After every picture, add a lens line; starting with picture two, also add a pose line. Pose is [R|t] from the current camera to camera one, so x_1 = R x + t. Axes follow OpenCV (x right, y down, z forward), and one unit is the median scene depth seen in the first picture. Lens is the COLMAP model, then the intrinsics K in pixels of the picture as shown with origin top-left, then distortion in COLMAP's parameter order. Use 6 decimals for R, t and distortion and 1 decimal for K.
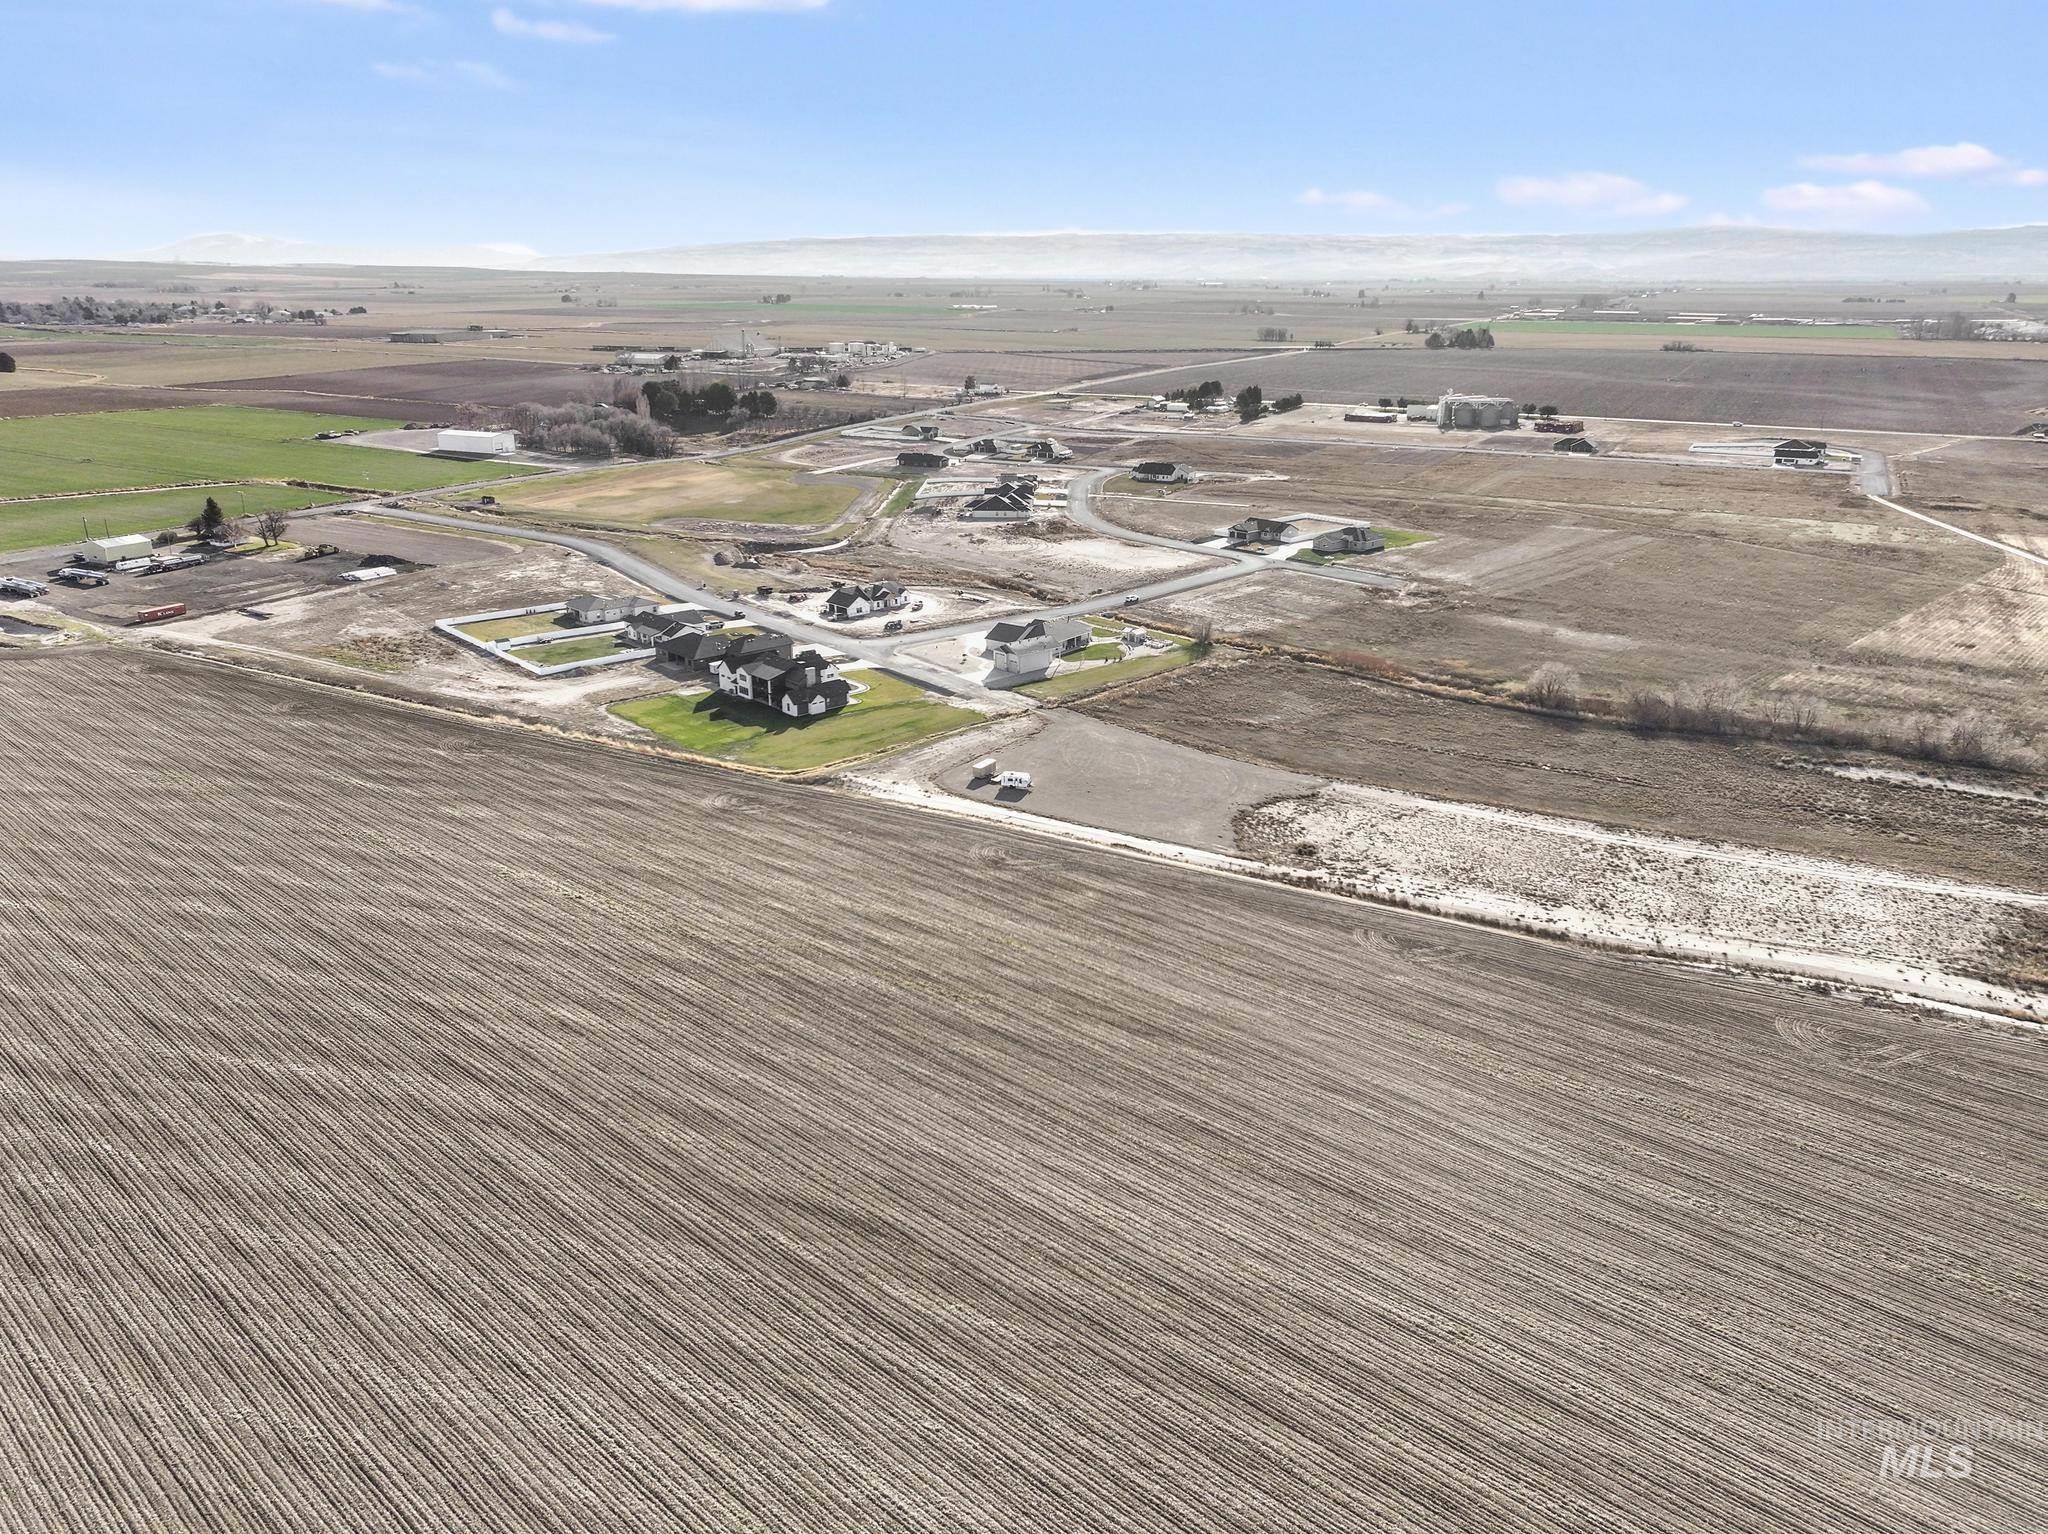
lens RADIAL K [[1465.8, 0, 1029.4], [0, 1465.8, 766.4], [0, 0, 1]] dist [0.002149, 0.021947]
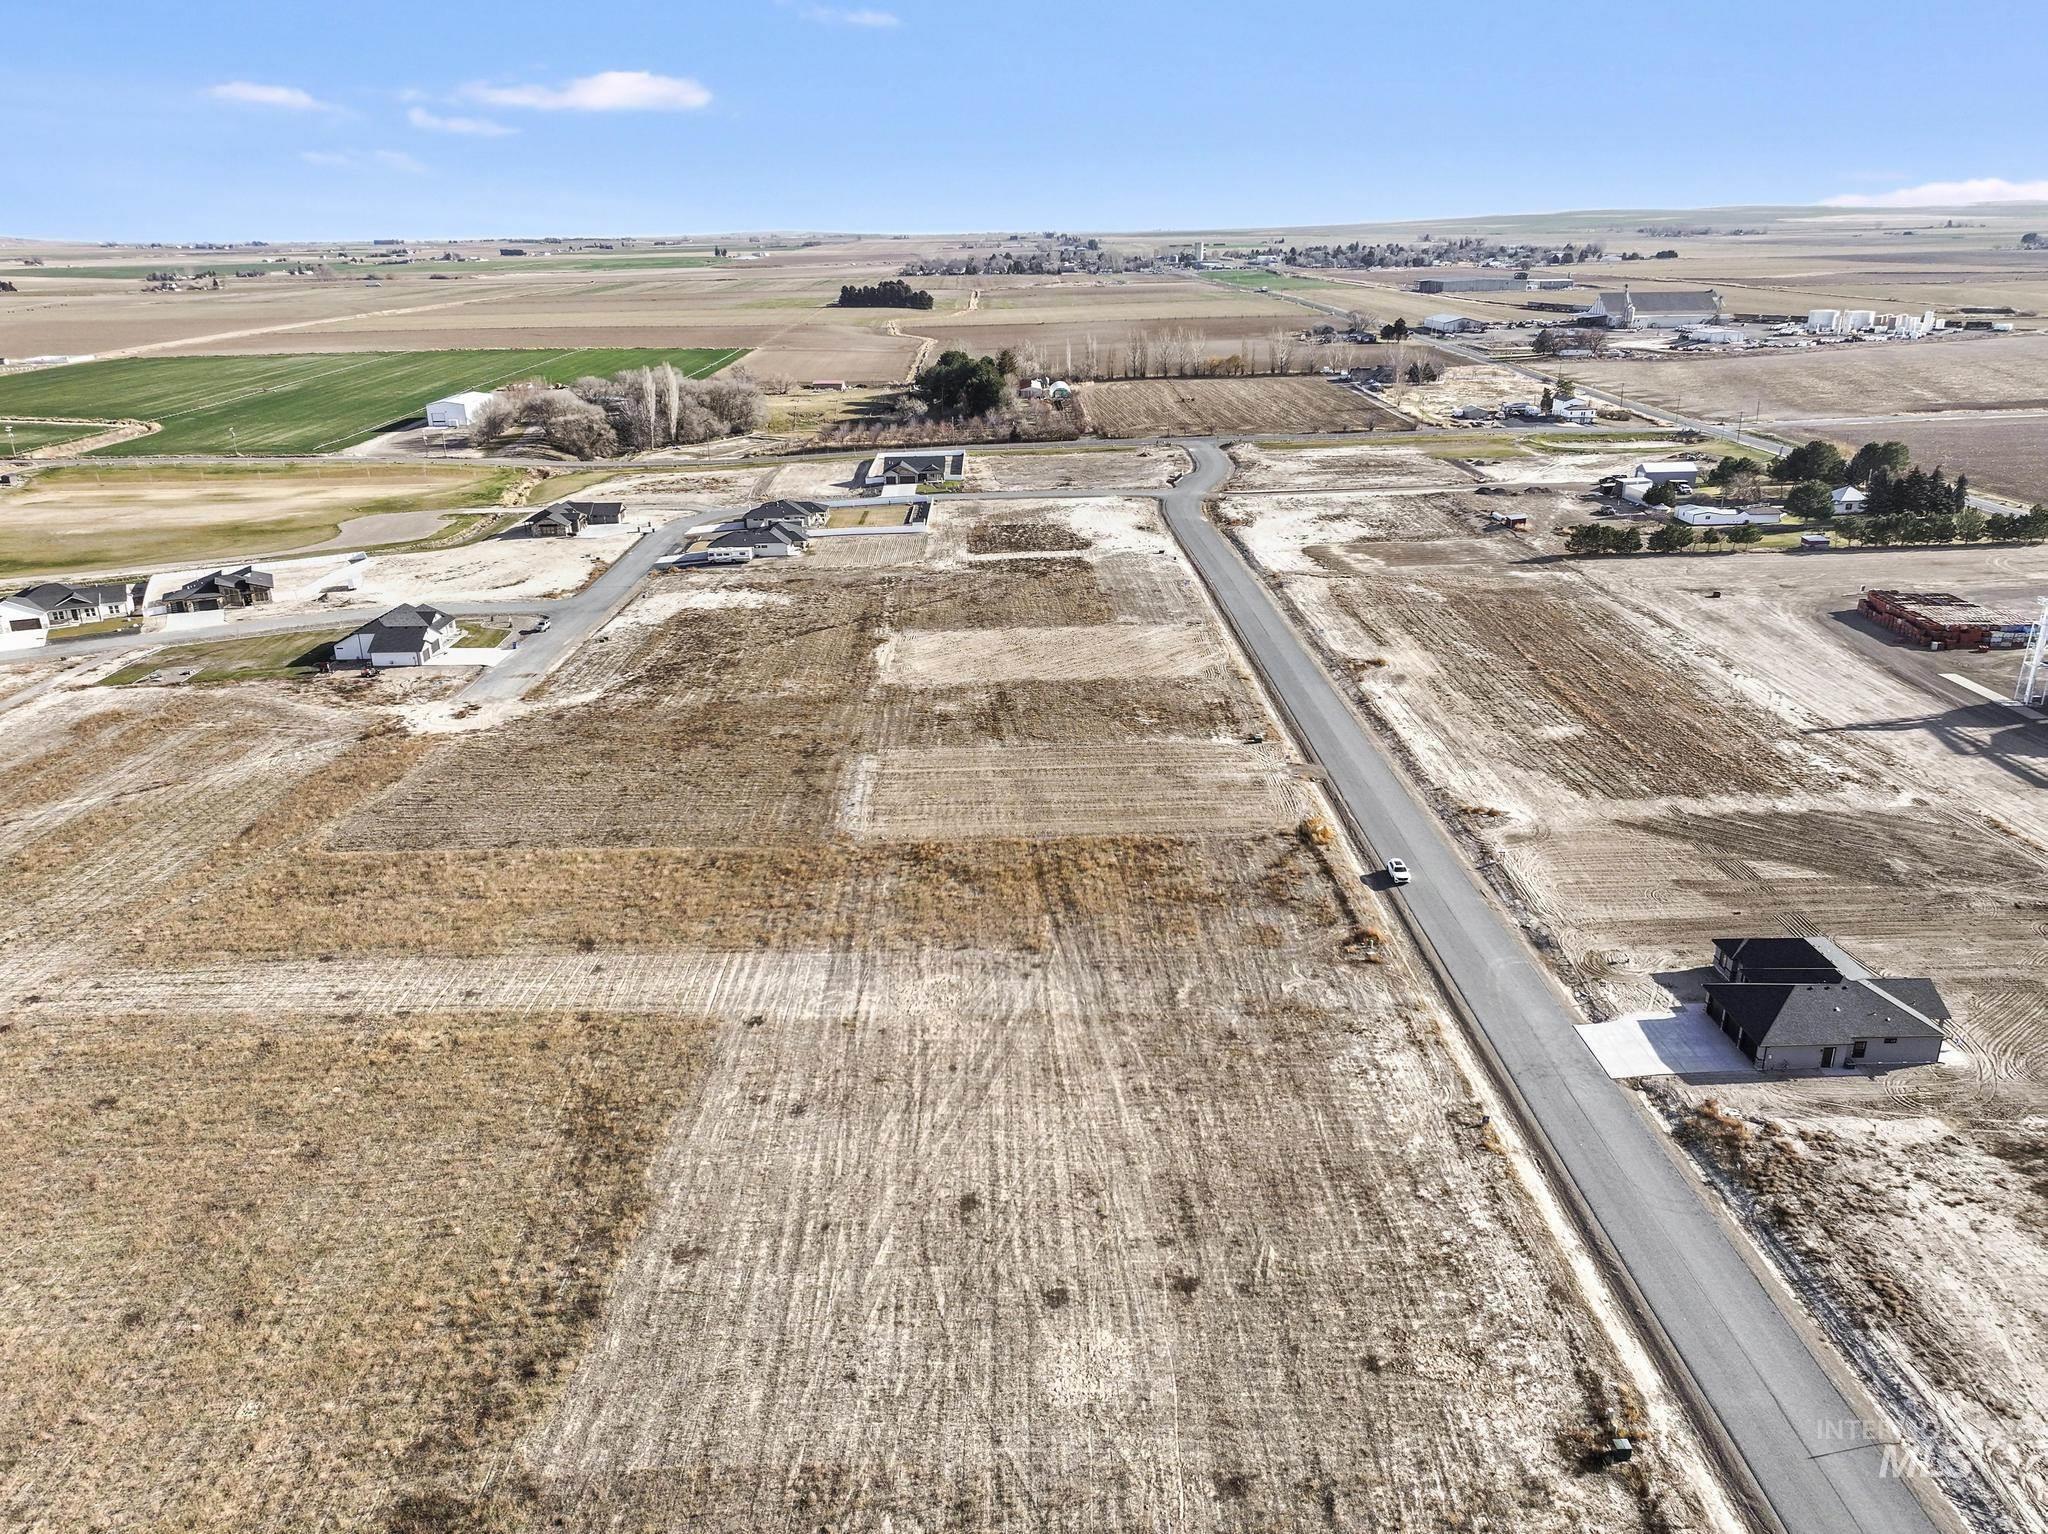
lens RADIAL K [[1452.0, 0, 1036.6], [0, 1452.0, 764.0], [0, 0, 1]] dist [0.008041, 0.008680]
pose [[0.495933, 0.294433, -0.816921, 0.201801], [-0.265985, 0.947049, 0.179860, -0.109236], [0.826621, 0.128090, 0.547988, 0.350048]]
